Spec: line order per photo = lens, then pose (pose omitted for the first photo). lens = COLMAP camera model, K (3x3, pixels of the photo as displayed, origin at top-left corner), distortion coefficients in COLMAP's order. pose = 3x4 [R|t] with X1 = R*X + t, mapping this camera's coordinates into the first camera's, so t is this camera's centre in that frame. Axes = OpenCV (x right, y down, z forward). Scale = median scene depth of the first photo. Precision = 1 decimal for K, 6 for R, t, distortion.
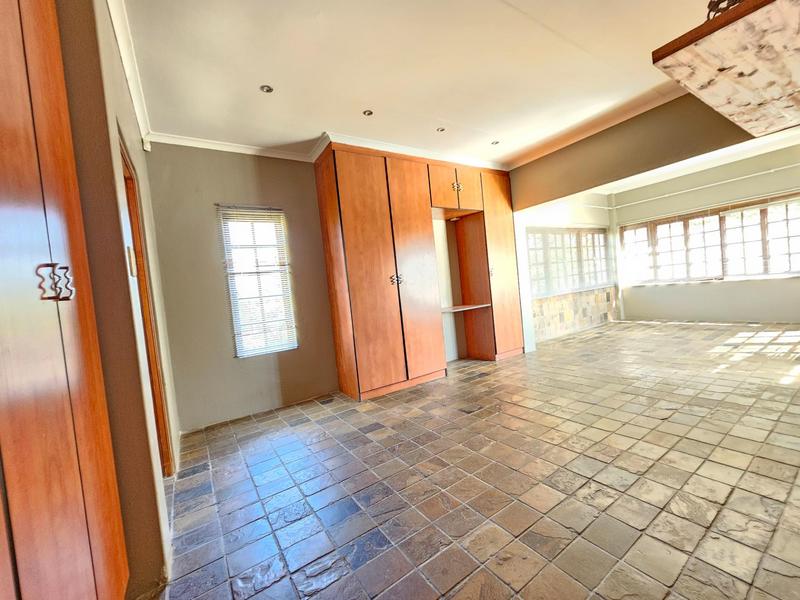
lens RADIAL K [[327.8, 0, 405.7], [0, 327.8, 298.3], [0, 0, 1]] dist [-0.002504, -0.000307]
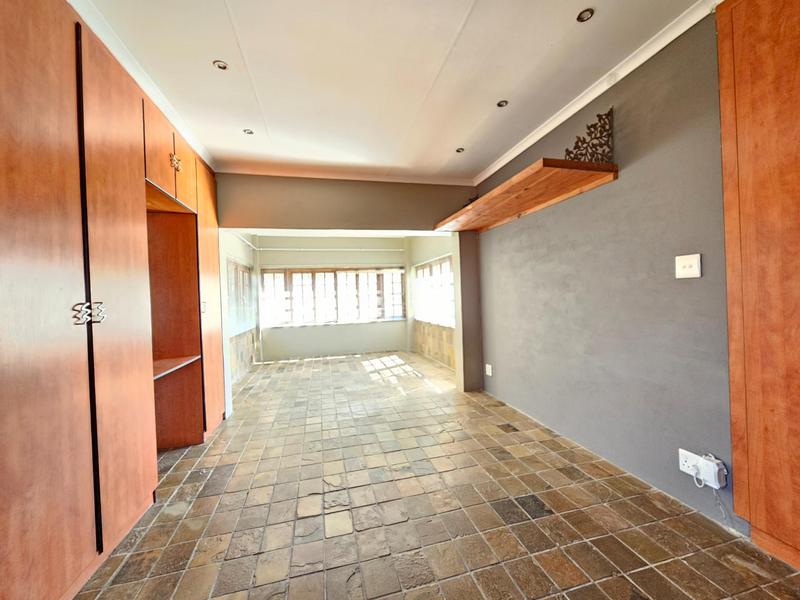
lens RADIAL K [[327.8, 0, 403.8], [0, 327.8, 301.1], [0, 0, 1]] dist [-0.002504, -0.000307]
pose [[0.332935, 0.076033, 0.939879, -0.230055], [0.029023, 0.995445, -0.090809, -0.019699], [-0.942503, 0.057511, 0.329212, 0.390853]]
